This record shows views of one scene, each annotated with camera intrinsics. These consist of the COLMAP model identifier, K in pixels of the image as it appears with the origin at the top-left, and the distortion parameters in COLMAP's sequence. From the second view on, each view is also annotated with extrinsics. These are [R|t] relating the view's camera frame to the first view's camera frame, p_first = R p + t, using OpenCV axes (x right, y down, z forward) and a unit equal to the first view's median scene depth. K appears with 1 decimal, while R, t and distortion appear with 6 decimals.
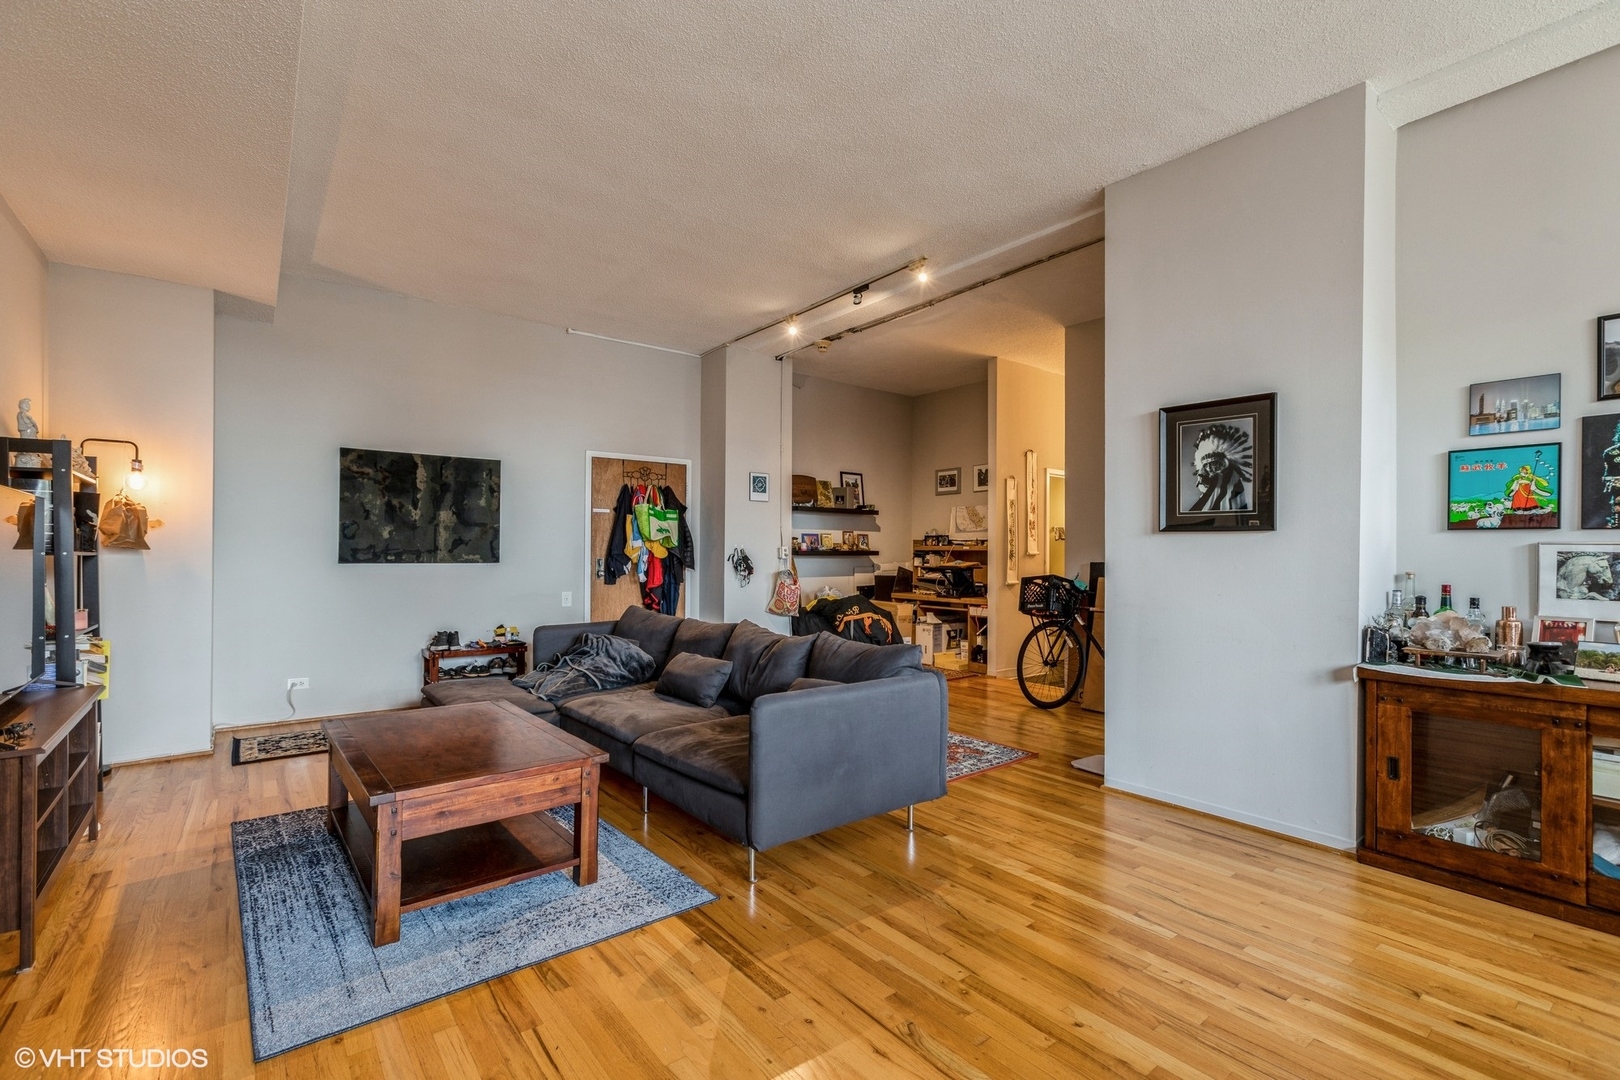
lens RADIAL K [[724.0, 0, 807.3], [0, 724.0, 549.8], [0, 0, 1]] dist [0.001824, 0.000144]
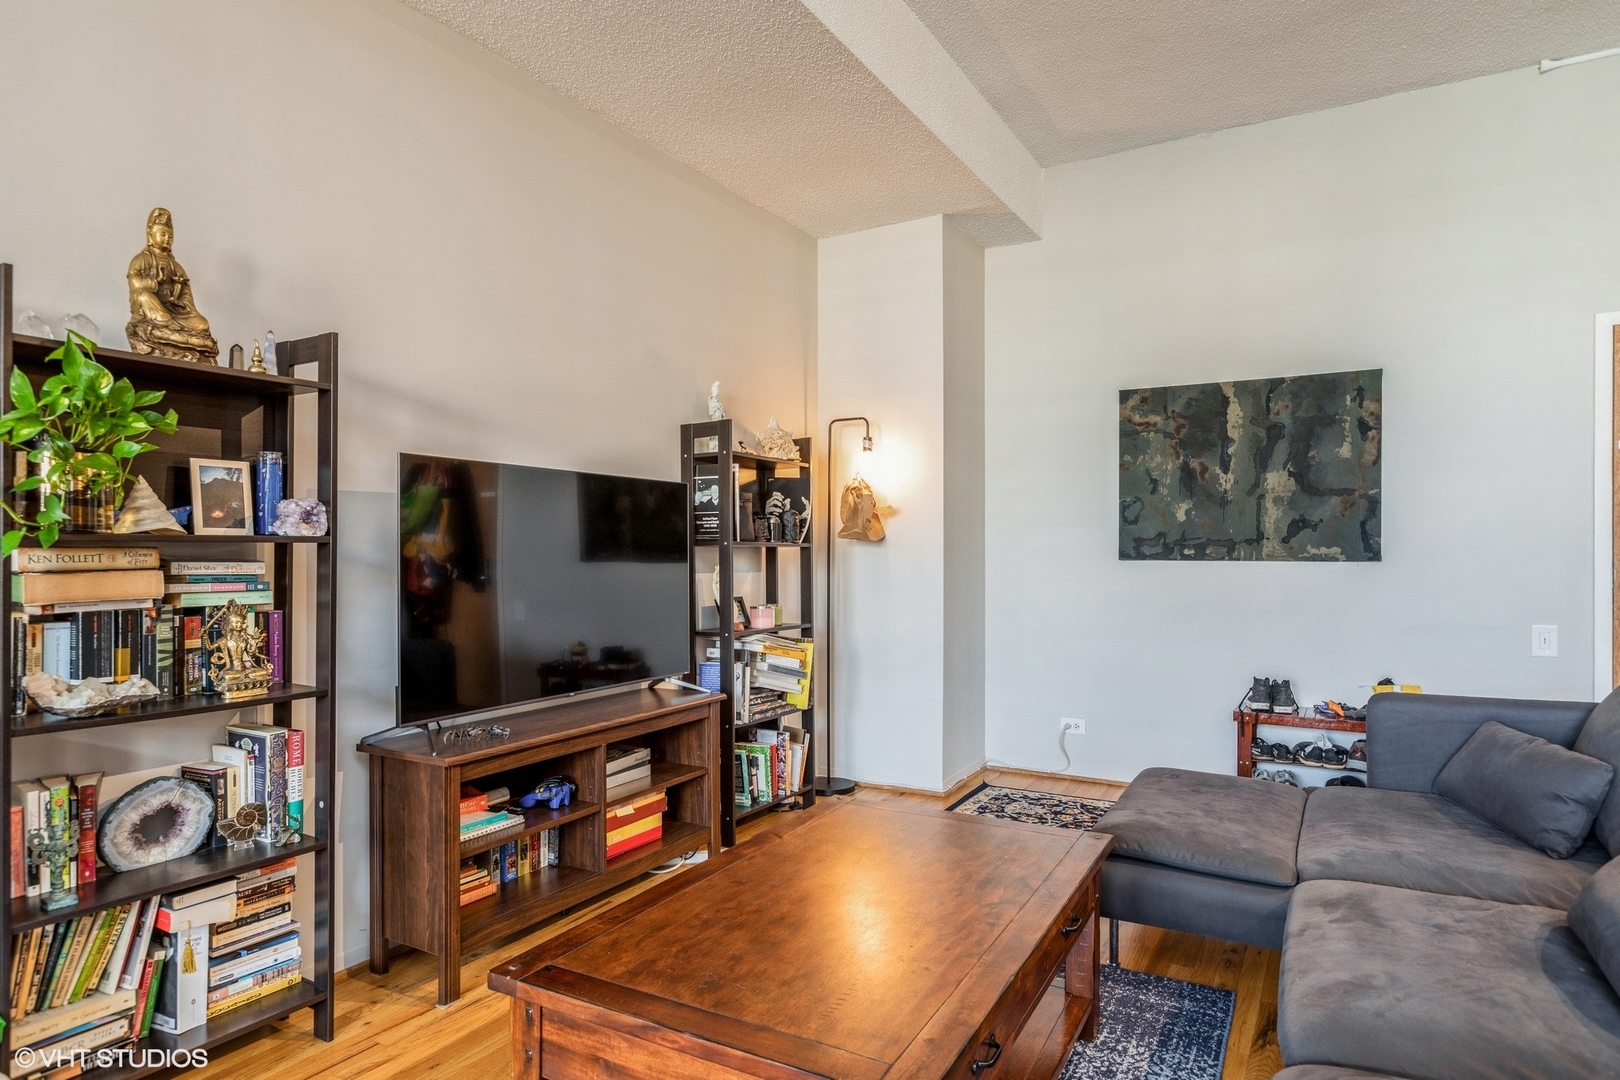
lens RADIAL K [[927.3, 0, 804.9], [0, 927.3, 553.5], [0, 0, 1]] dist [0.004092, 0.000138]
pose [[0.373433, -0.001792, -0.927655, 0.052759], [0.005614, 0.999984, 0.000329, 0.009902], [0.927640, -0.005331, 0.373437, 0.369419]]
